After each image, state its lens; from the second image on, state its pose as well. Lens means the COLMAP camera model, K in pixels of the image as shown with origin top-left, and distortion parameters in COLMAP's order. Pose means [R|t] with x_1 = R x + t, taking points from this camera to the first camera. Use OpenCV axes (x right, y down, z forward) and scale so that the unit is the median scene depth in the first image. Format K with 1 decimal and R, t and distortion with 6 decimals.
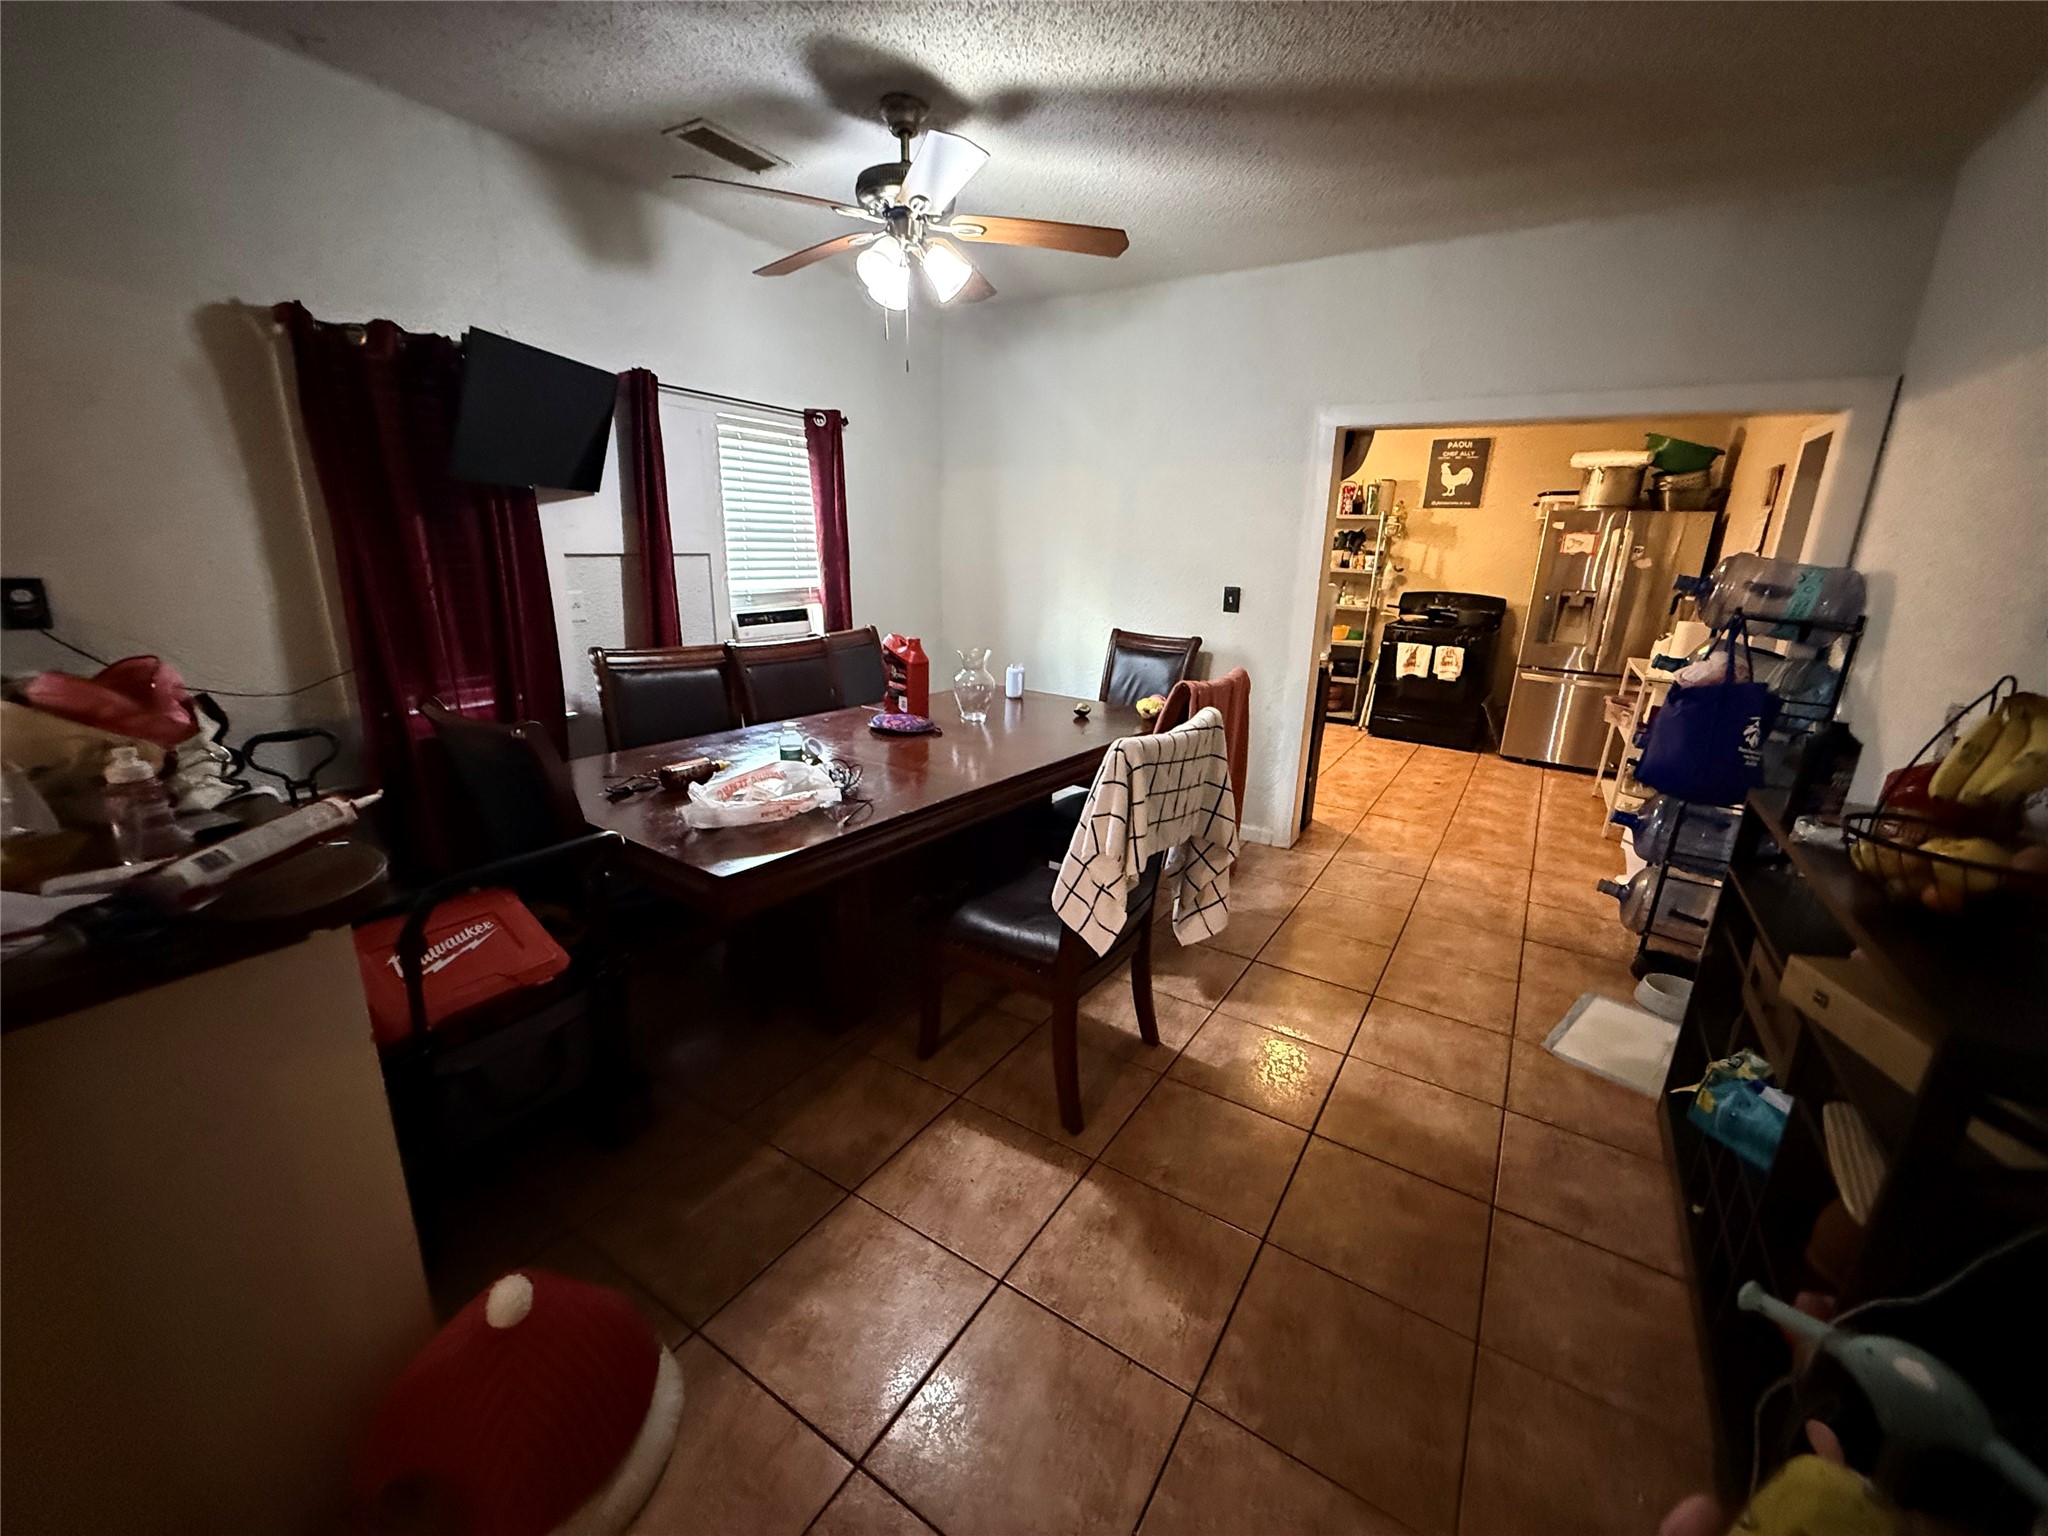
lens RADIAL K [[815.3, 0, 1018.8], [0, 815.3, 767.6], [0, 0, 1]] dist [-0.002858, 0.000628]
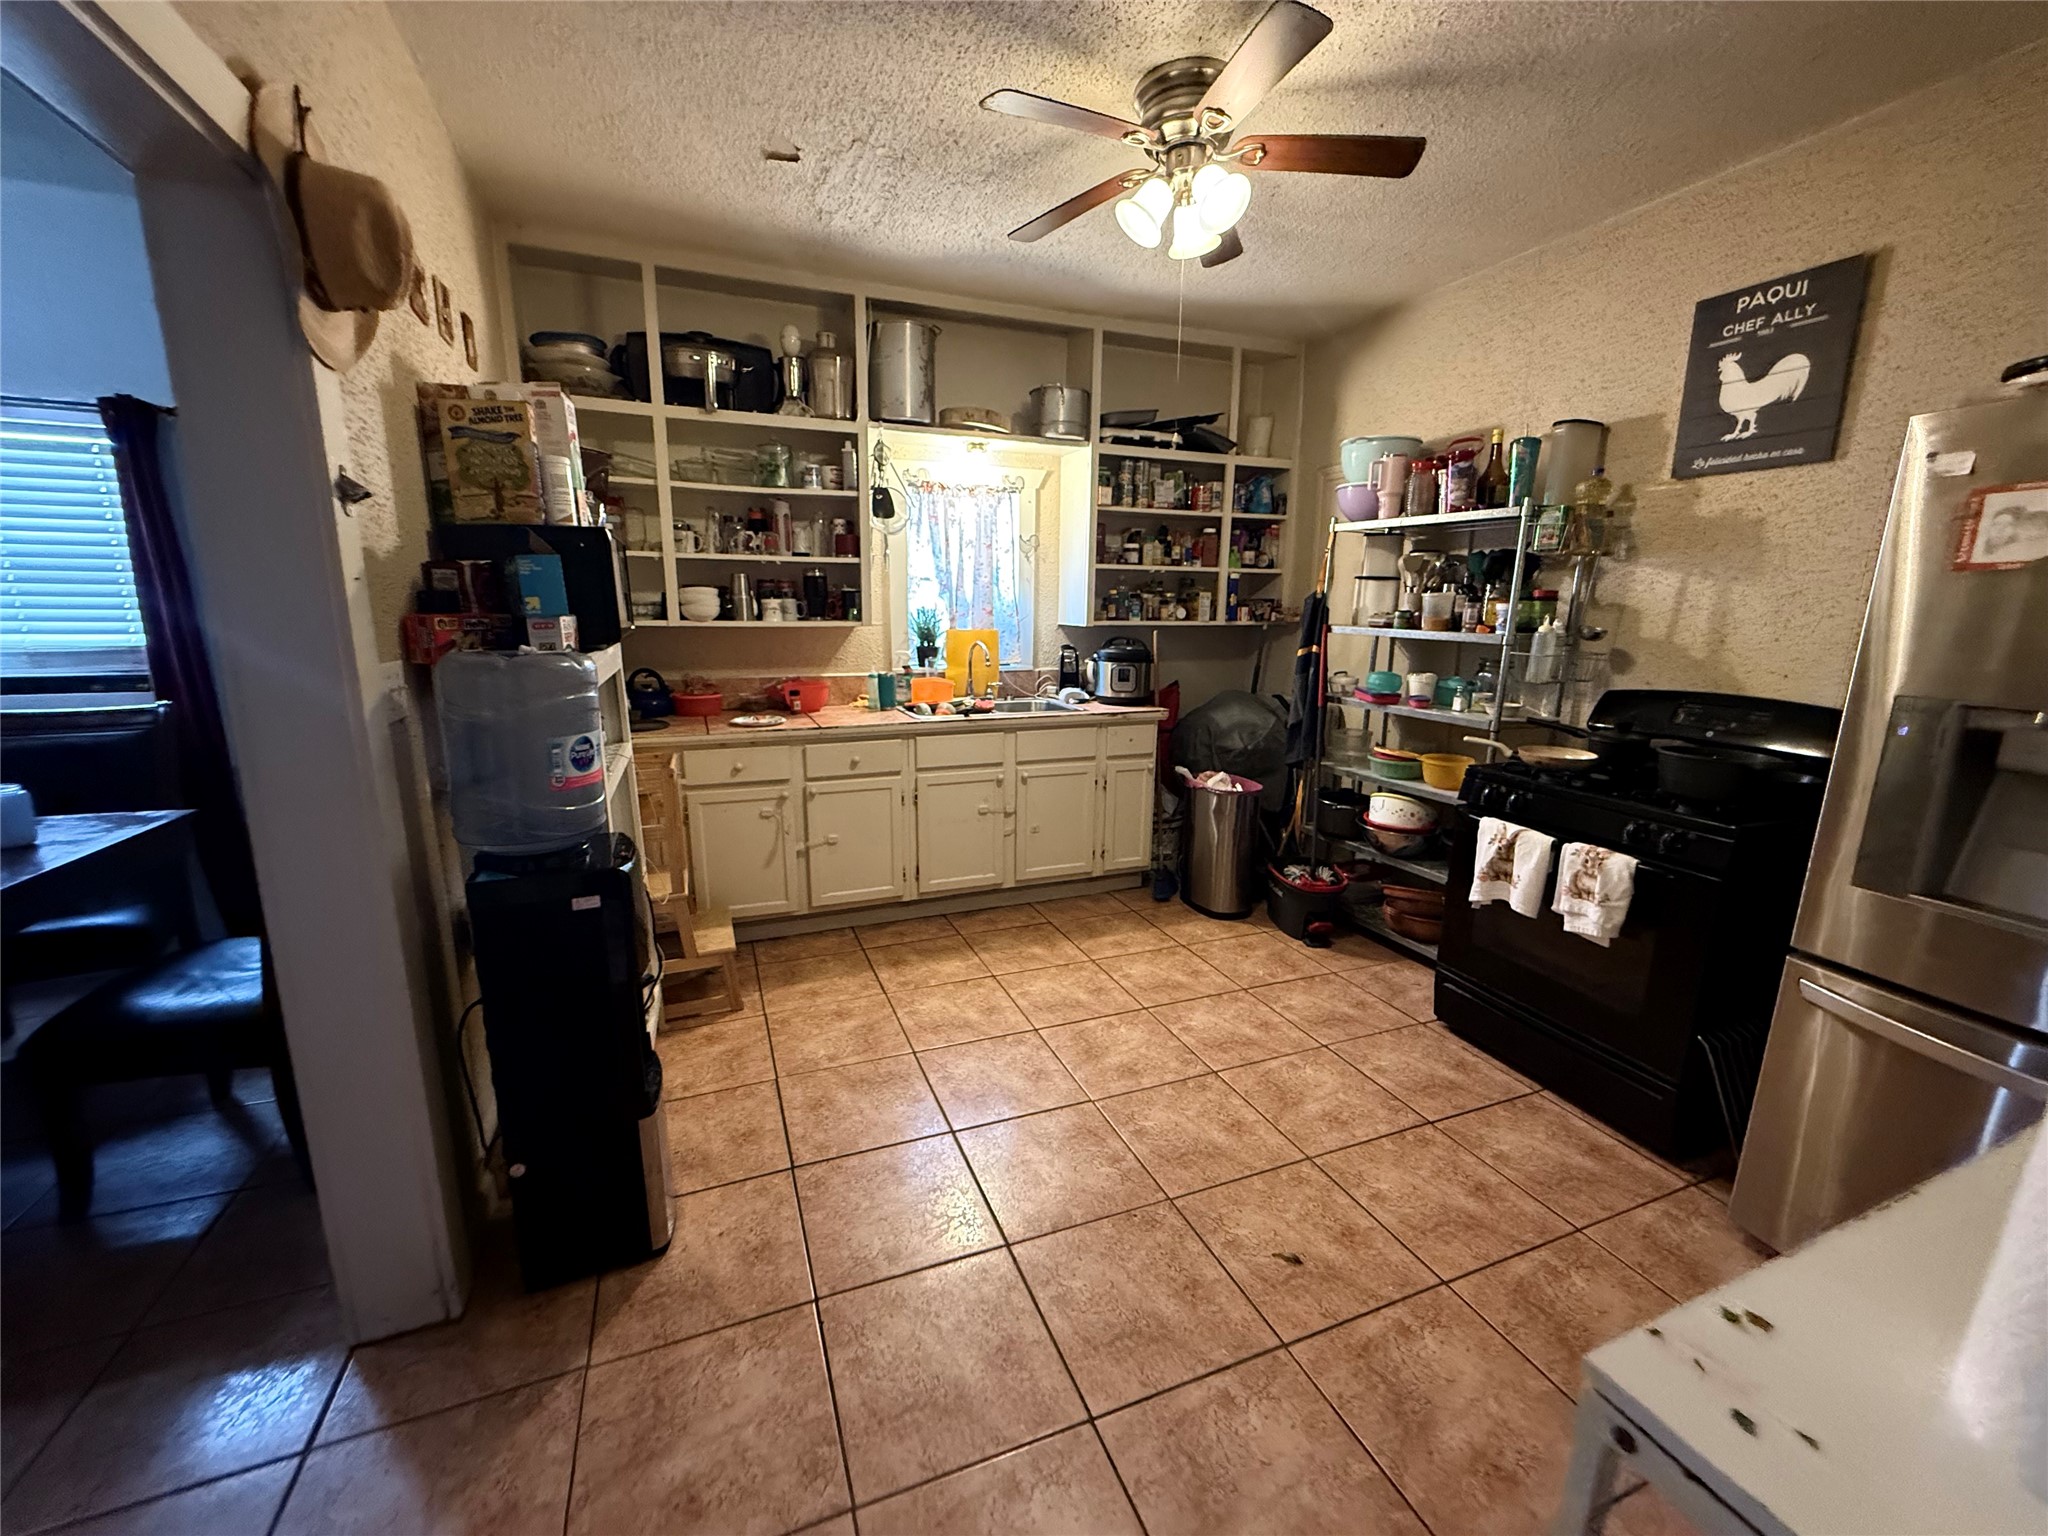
lens RADIAL K [[815.3, 0, 1018.8], [0, 815.3, 767.6], [0, 0, 1]] dist [-0.002858, 0.000628]
pose [[0.814360, 0.099222, -0.571815, 1.058540], [-0.145555, 0.988705, -0.035733, -0.269579], [0.561811, 0.112331, 0.819604, 1.146120]]
